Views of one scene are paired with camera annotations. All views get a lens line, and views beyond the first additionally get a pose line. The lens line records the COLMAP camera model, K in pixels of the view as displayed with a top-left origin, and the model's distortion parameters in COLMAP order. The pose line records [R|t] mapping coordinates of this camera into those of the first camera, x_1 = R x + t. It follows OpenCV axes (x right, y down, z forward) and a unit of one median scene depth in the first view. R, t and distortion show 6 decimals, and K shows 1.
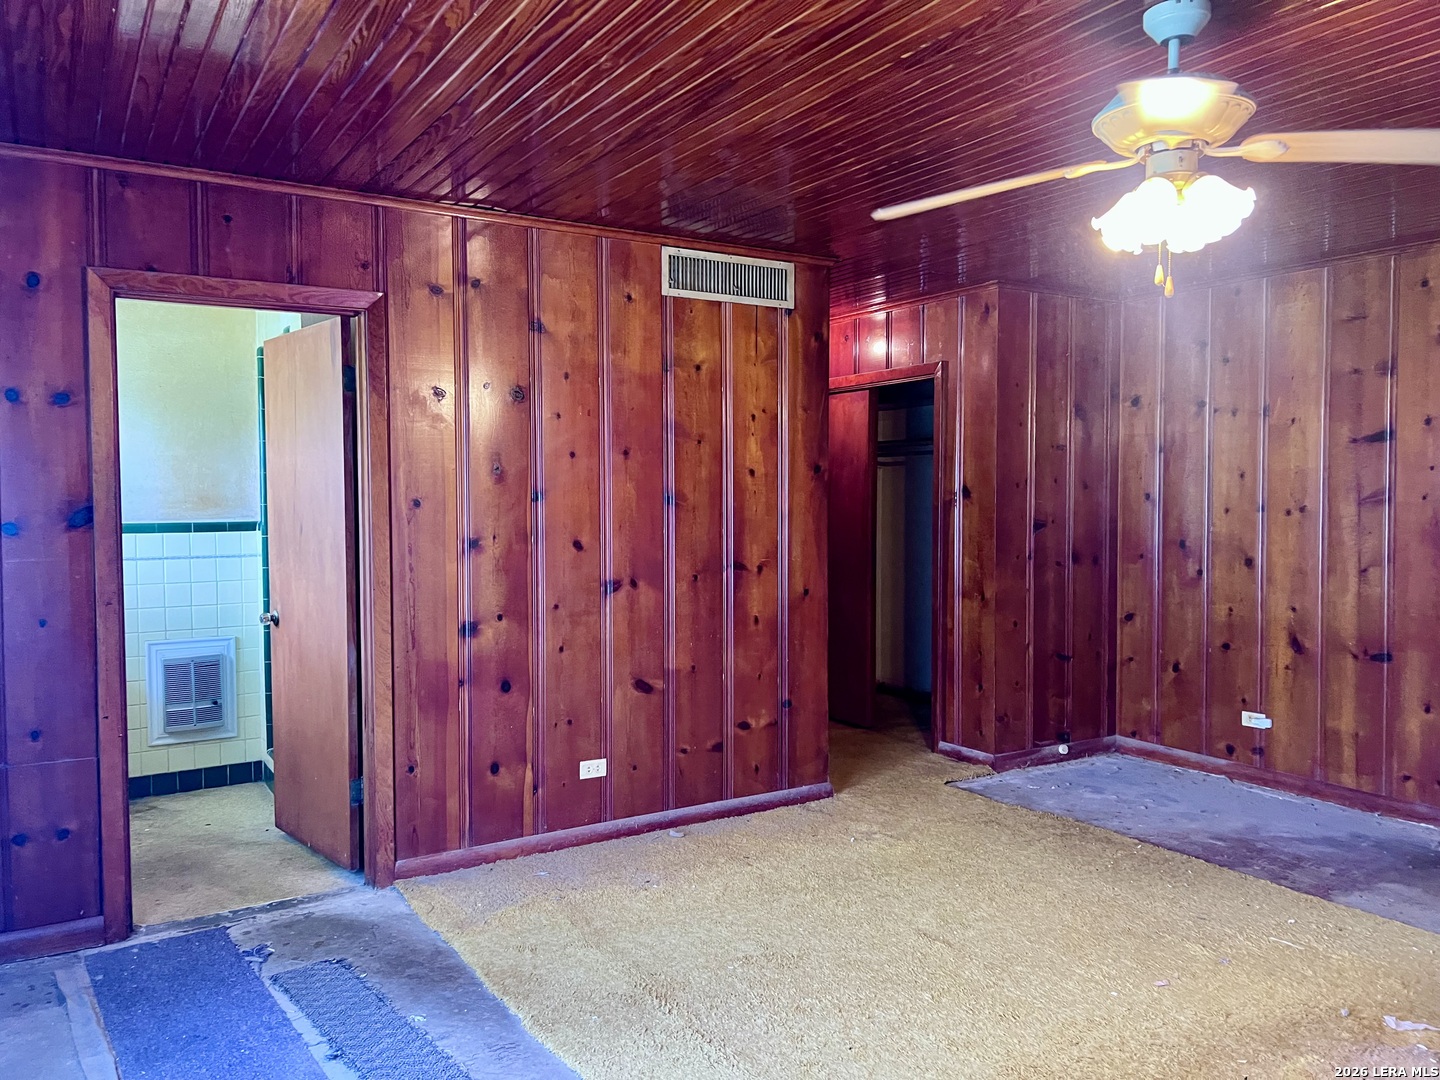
lens RADIAL K [[1076.3, 0, 709.9], [0, 1076.3, 534.9], [0, 0, 1]] dist [0.041466, -0.047803]
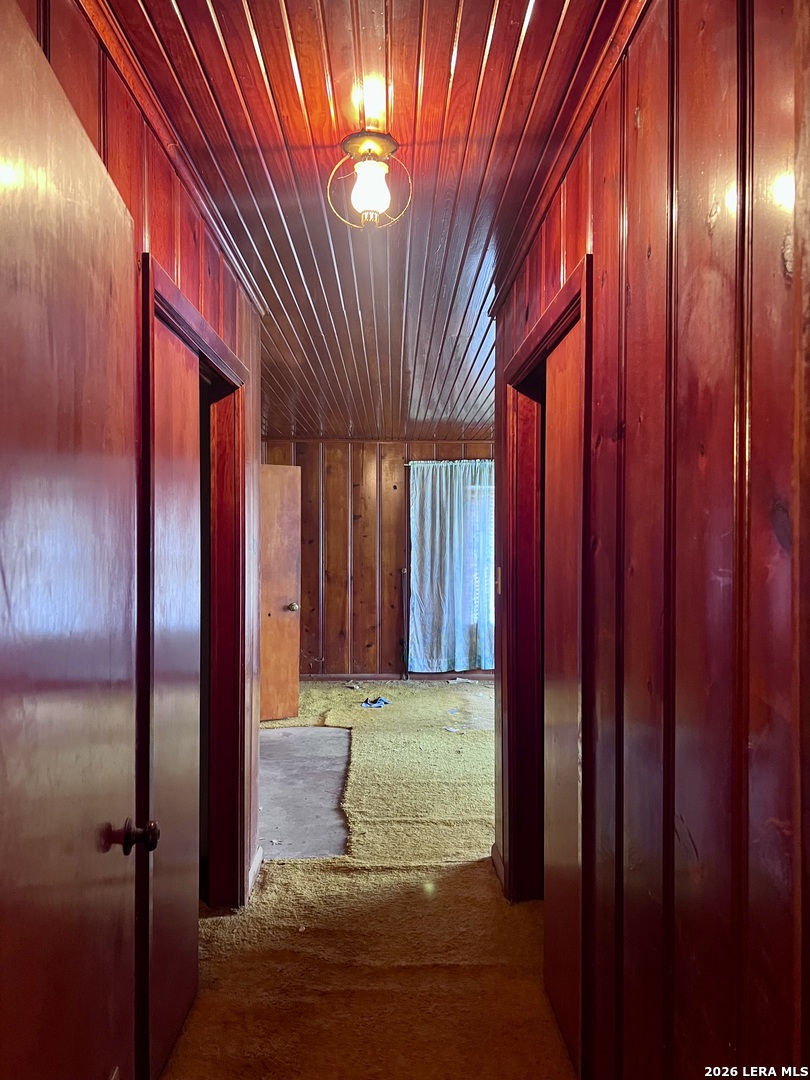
lens RADIAL K [[807.2, 0, 405.0], [0, 807.2, 540.0], [0, 0, 1]] dist [0.041466, -0.047803]
pose [[-0.860437, 0.003357, 0.509545, -0.245877], [0.023655, 0.999163, 0.033362, -0.089855], [-0.509007, 0.040760, -0.859797, 2.069213]]
